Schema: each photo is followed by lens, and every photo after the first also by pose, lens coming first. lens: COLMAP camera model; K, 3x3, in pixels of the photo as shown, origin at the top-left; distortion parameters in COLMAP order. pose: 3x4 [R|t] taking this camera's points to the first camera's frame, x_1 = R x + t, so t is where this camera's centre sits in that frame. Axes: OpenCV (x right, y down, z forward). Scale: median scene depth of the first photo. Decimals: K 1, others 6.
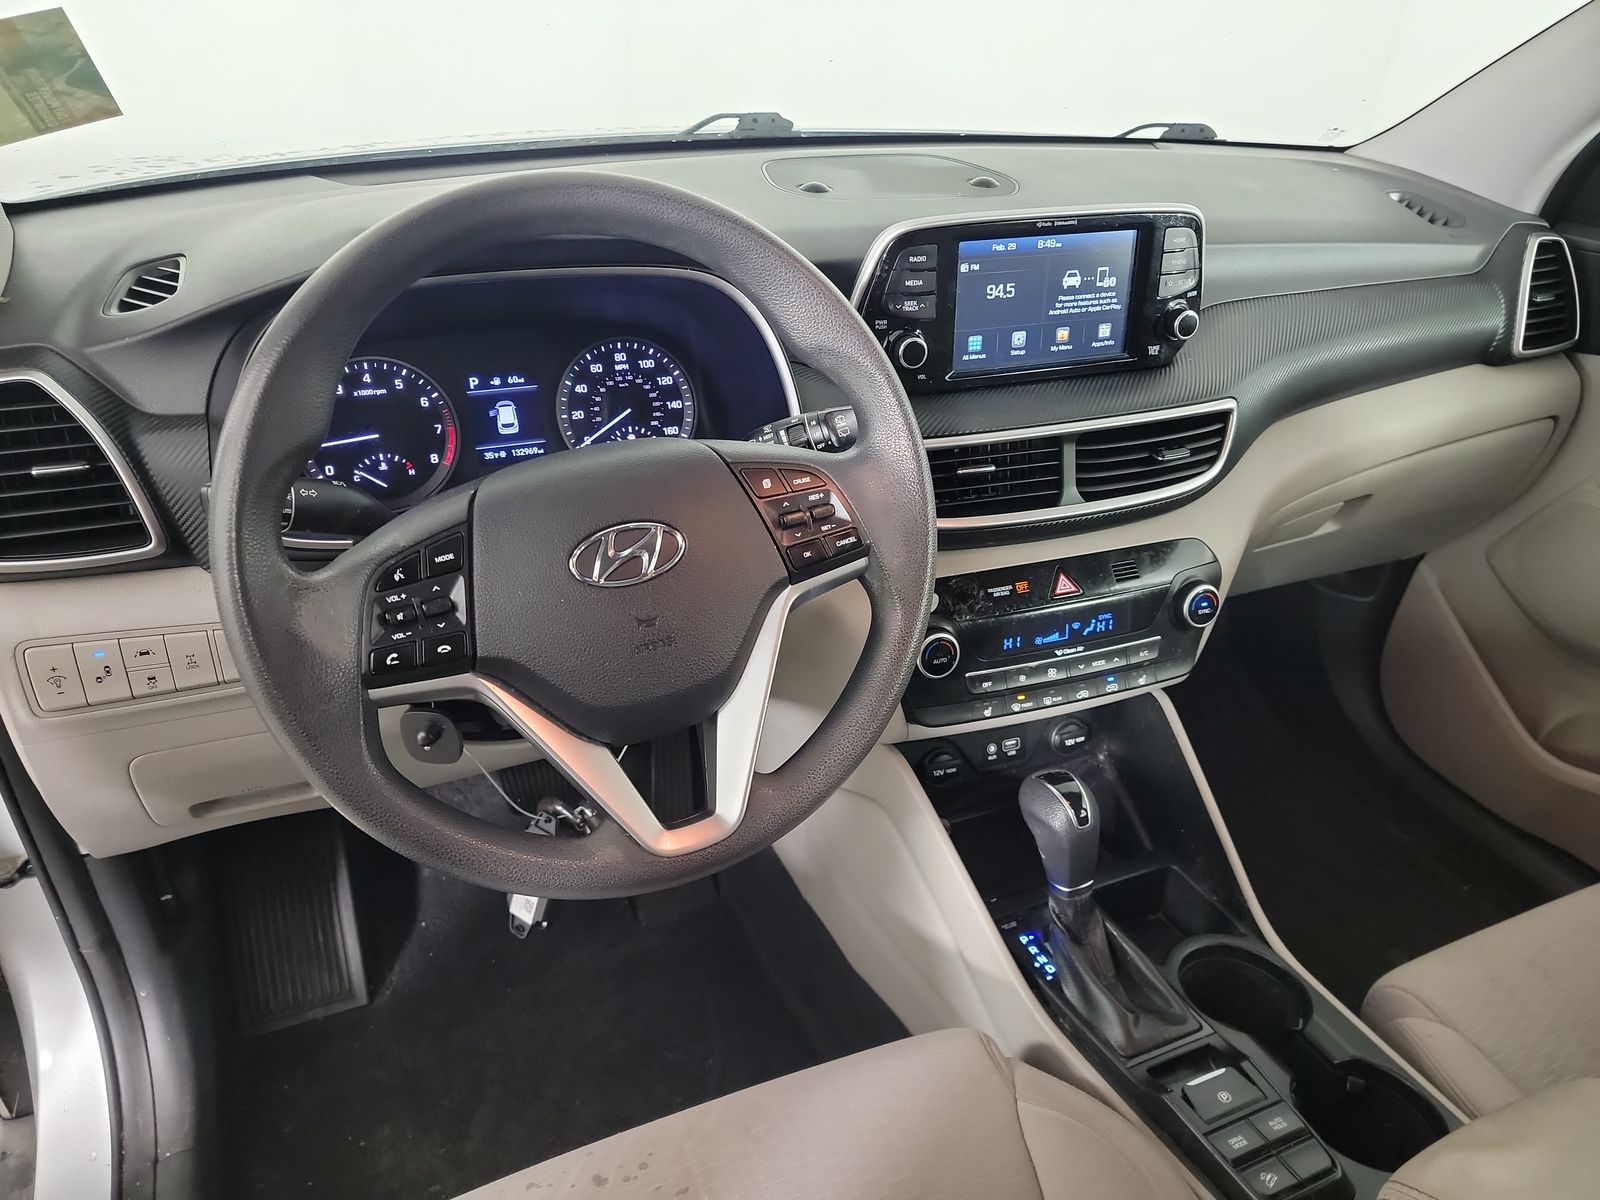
lens RADIAL K [[1078.2, 0, 796.3], [0, 1078.2, 577.6], [0, 0, 1]] dist [0.061423, -0.050233]
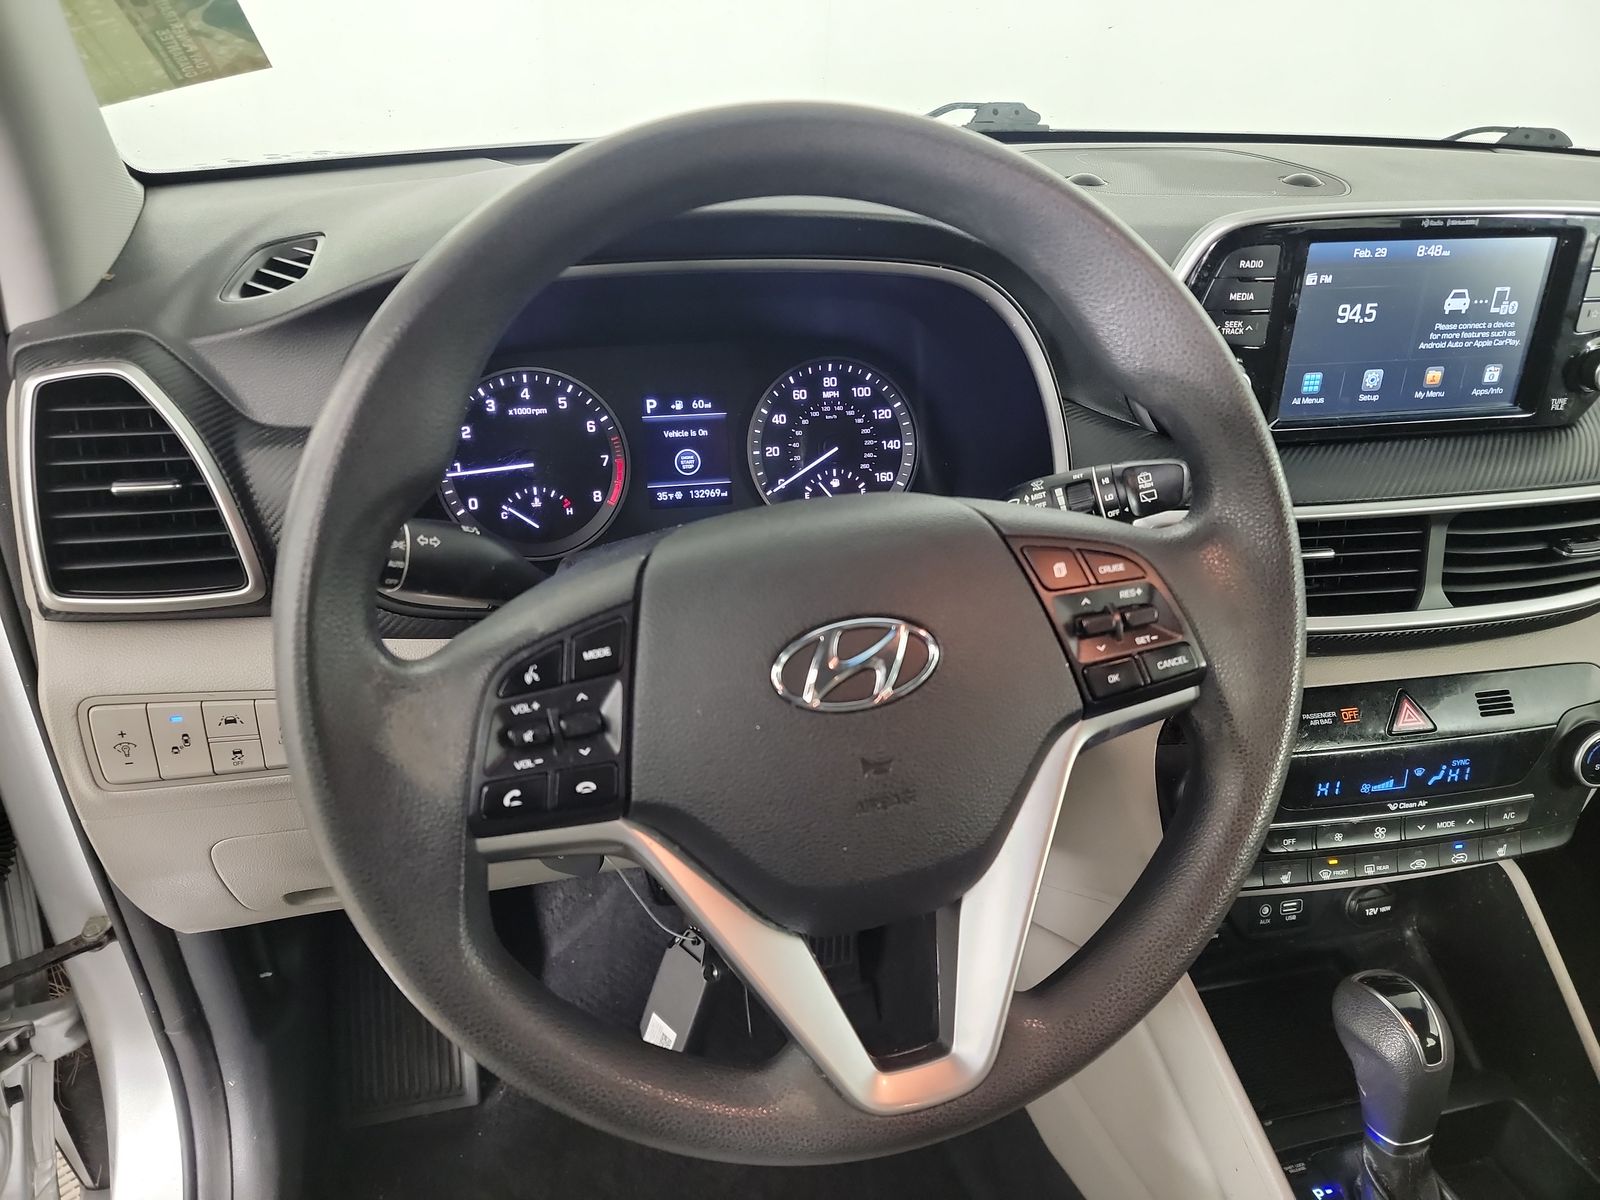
lens RADIAL K [[1103.3, 0, 800.0], [0, 1103.3, 600.0], [0, 0, 1]] dist [0.062040, -0.049009]
pose [[0.988169, 0.072122, -0.135354, -0.066197], [-0.074409, 0.997157, -0.011902, -0.033840], [0.134111, 0.021833, 0.990726, 0.203270]]
